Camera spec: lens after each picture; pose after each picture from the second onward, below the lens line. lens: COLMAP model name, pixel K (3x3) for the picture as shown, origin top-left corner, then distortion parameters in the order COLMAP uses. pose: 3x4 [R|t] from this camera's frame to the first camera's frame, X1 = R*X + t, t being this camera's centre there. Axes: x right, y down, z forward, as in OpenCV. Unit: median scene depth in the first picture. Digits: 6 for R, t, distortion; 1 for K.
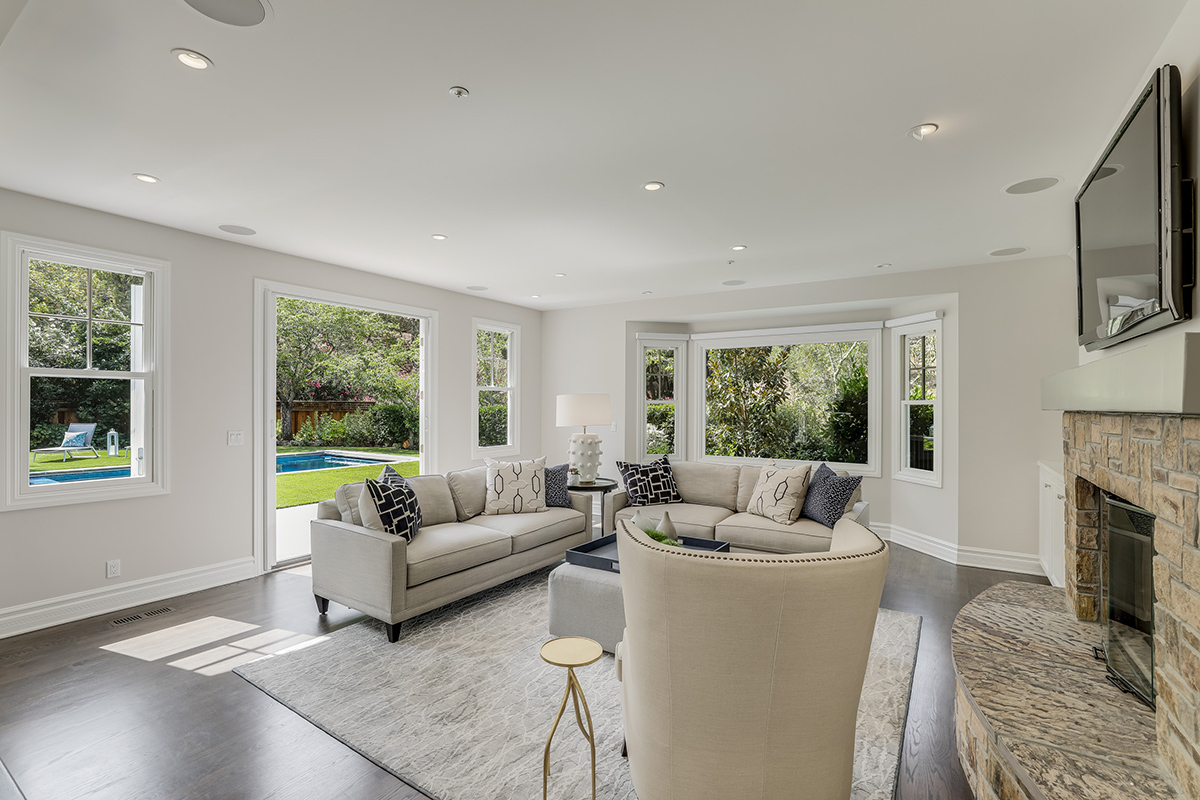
lens RADIAL K [[545.4, 0, 594.0], [0, 545.4, 404.6], [0, 0, 1]] dist [-0.013085, 0.004771]
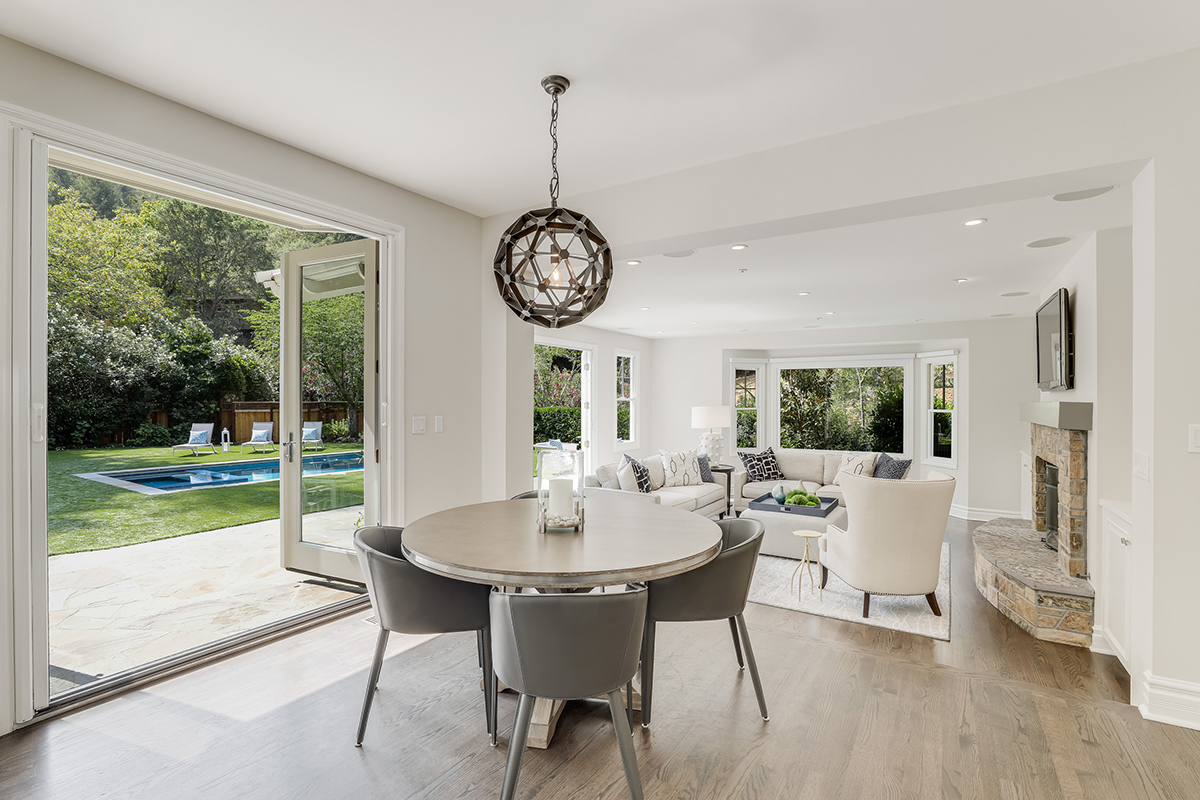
lens RADIAL K [[545.4, 0, 598.3], [0, 545.4, 402.5], [0, 0, 1]] dist [-0.013085, 0.004771]
pose [[0.999939, -0.002094, 0.010876, -0.366967], [0.002062, 0.999993, 0.002994, -0.036440], [-0.010882, -0.002971, 0.999936, -0.486254]]
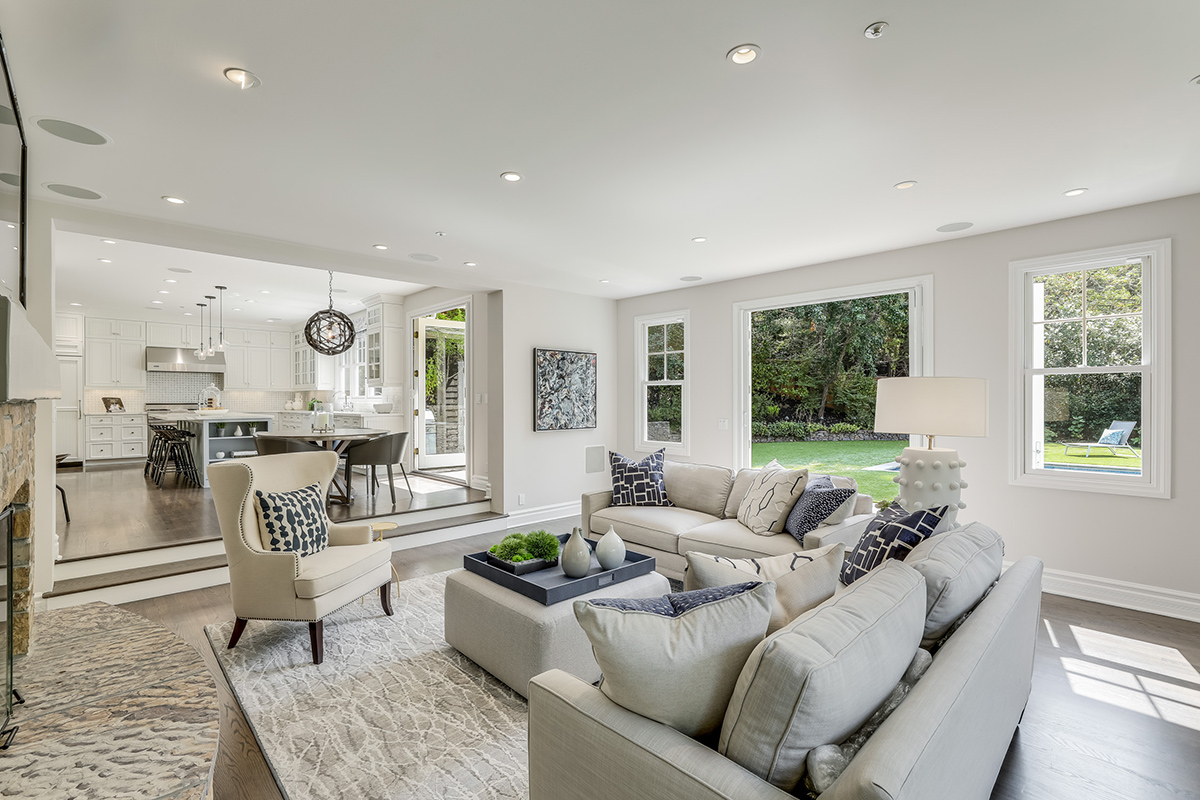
lens RADIAL K [[545.4, 0, 593.9], [0, 545.4, 400.8], [0, 0, 1]] dist [-0.013085, 0.004771]
pose [[-0.239167, -0.007808, -0.970947, 0.706695], [0.001997, 0.999962, -0.008533, 0.013026], [0.970976, -0.003980, -0.239142, 0.941537]]
